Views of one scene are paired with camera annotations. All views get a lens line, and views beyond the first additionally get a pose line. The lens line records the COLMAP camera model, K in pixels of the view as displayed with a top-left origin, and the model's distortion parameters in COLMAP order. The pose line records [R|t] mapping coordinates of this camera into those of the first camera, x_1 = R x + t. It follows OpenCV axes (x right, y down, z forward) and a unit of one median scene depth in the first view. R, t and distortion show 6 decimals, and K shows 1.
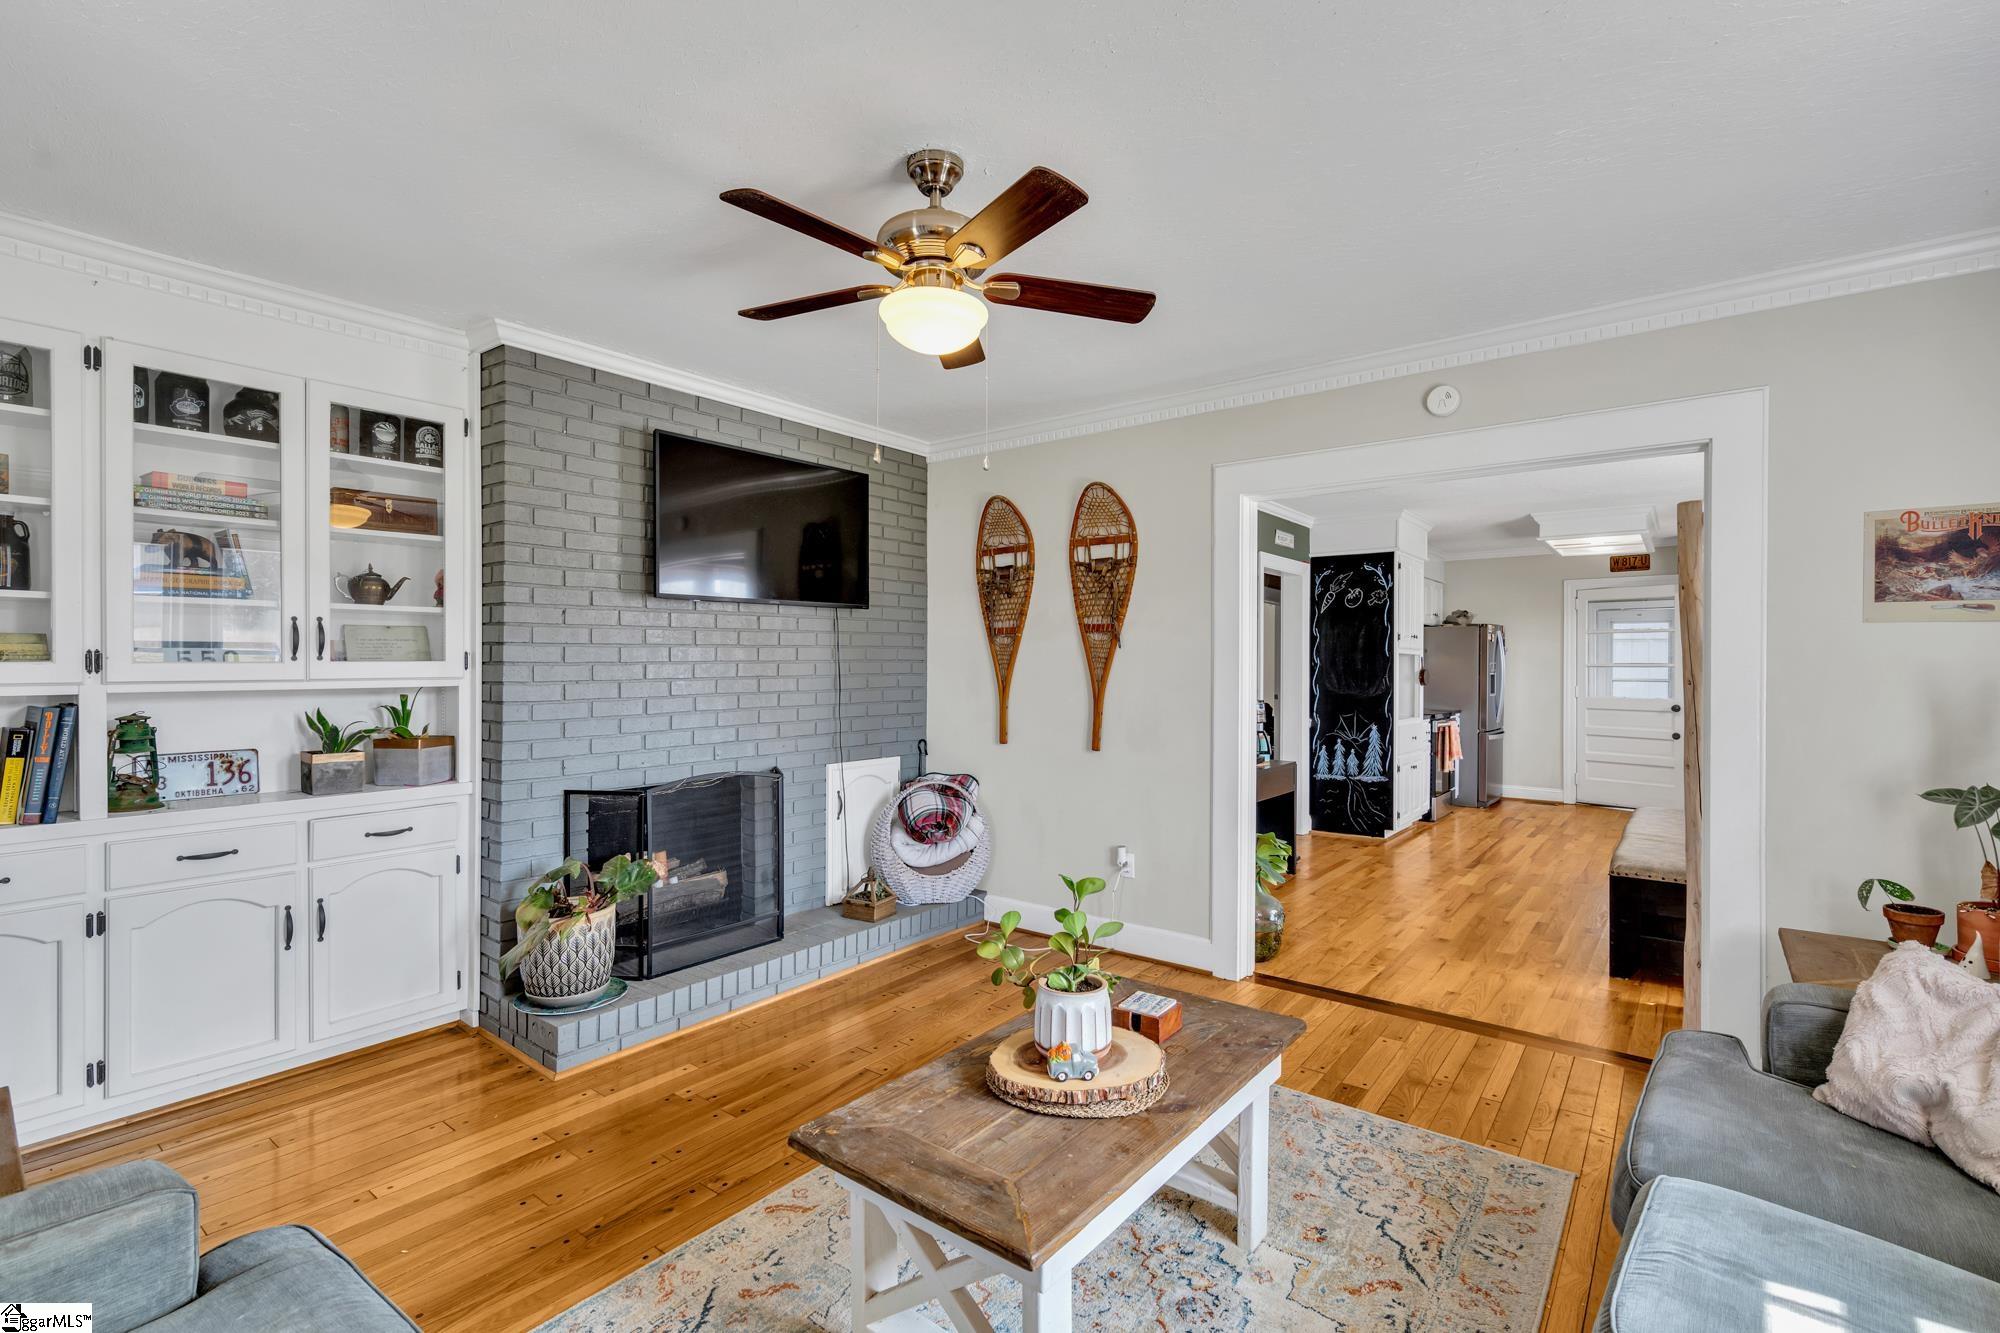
lens RADIAL K [[903.3, 0, 999.2], [0, 903.3, 664.9], [0, 0, 1]] dist [0.002645, -0.000361]
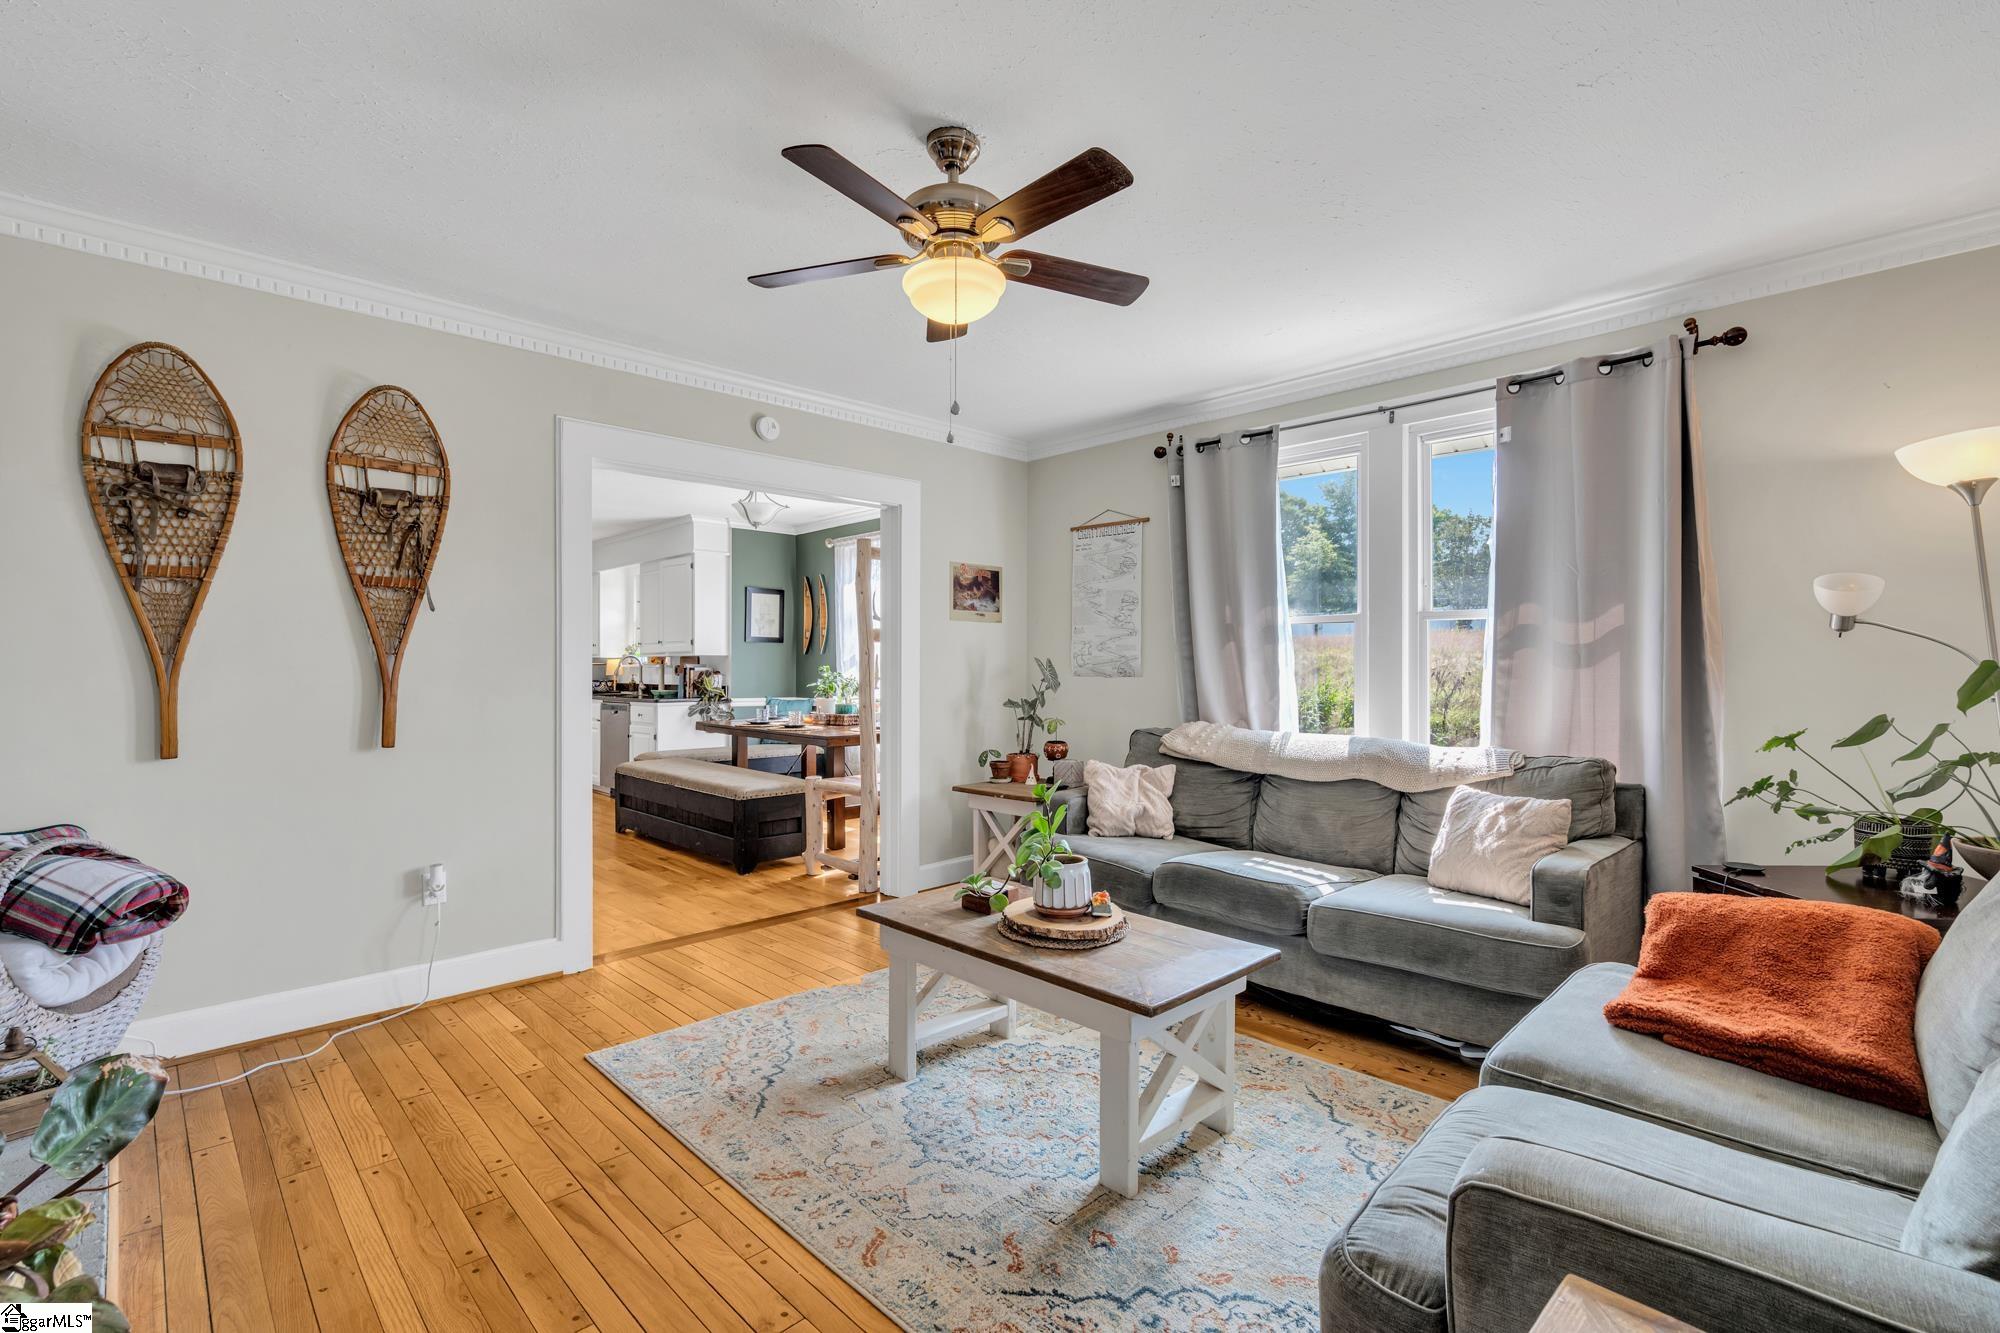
lens RADIAL K [[903.3, 0, 994.4], [0, 903.3, 662.6], [0, 0, 1]] dist [0.002645, -0.000361]
pose [[0.143456, 0.000036, 0.989657, -0.336451], [0.001638, 0.999999, -0.000274, 0.015903], [-0.989655, 0.001660, 0.143456, 0.243032]]
